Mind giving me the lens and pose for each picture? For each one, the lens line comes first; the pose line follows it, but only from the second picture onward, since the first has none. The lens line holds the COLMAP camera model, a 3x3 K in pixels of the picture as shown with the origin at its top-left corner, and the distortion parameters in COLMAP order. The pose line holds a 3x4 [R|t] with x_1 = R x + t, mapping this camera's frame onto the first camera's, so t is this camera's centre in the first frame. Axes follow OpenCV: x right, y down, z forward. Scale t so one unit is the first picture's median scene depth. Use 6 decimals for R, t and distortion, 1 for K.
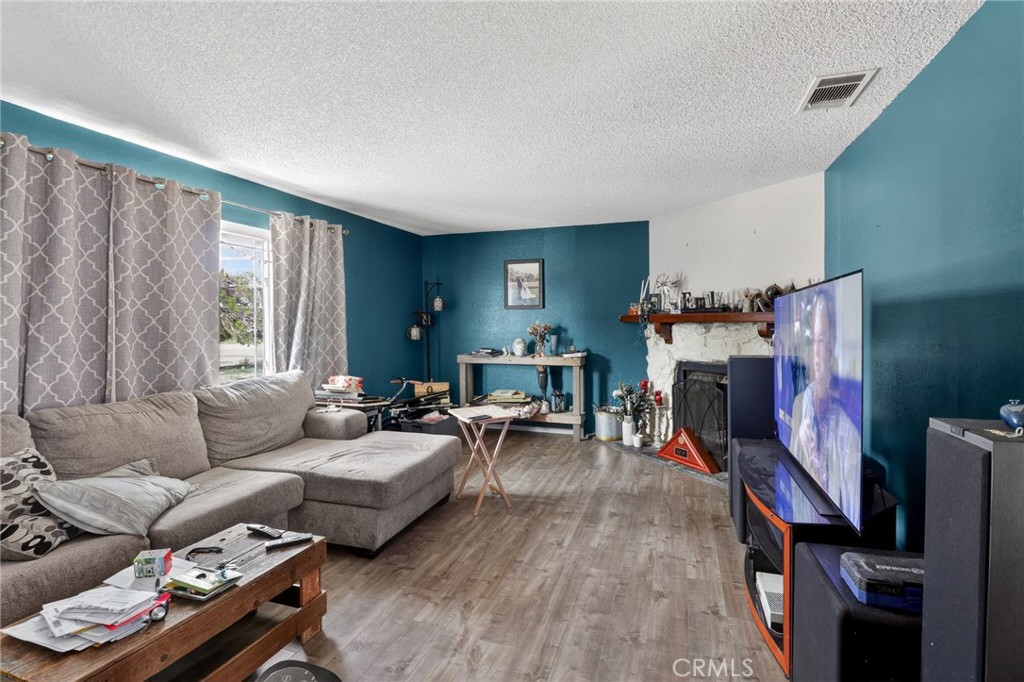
lens RADIAL K [[484.5, 0, 535.0], [0, 484.5, 359.1], [0, 0, 1]] dist [0.002010, -0.000006]
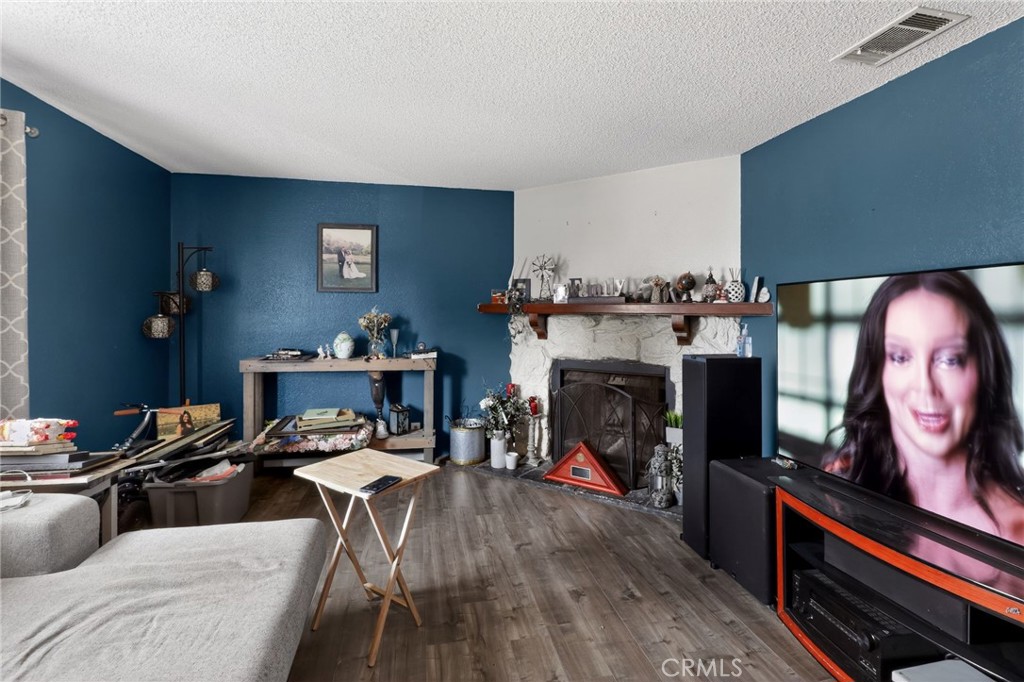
lens RADIAL K [[482.4, 0, 520.2], [0, 482.4, 324.9], [0, 0, 1]] dist [0.006593, -0.016883]
pose [[0.877517, -0.001110, 0.479545, -0.153743], [0.025250, 0.998717, -0.043893, -0.019870], [-0.478881, 0.050625, 0.876419, 0.280729]]
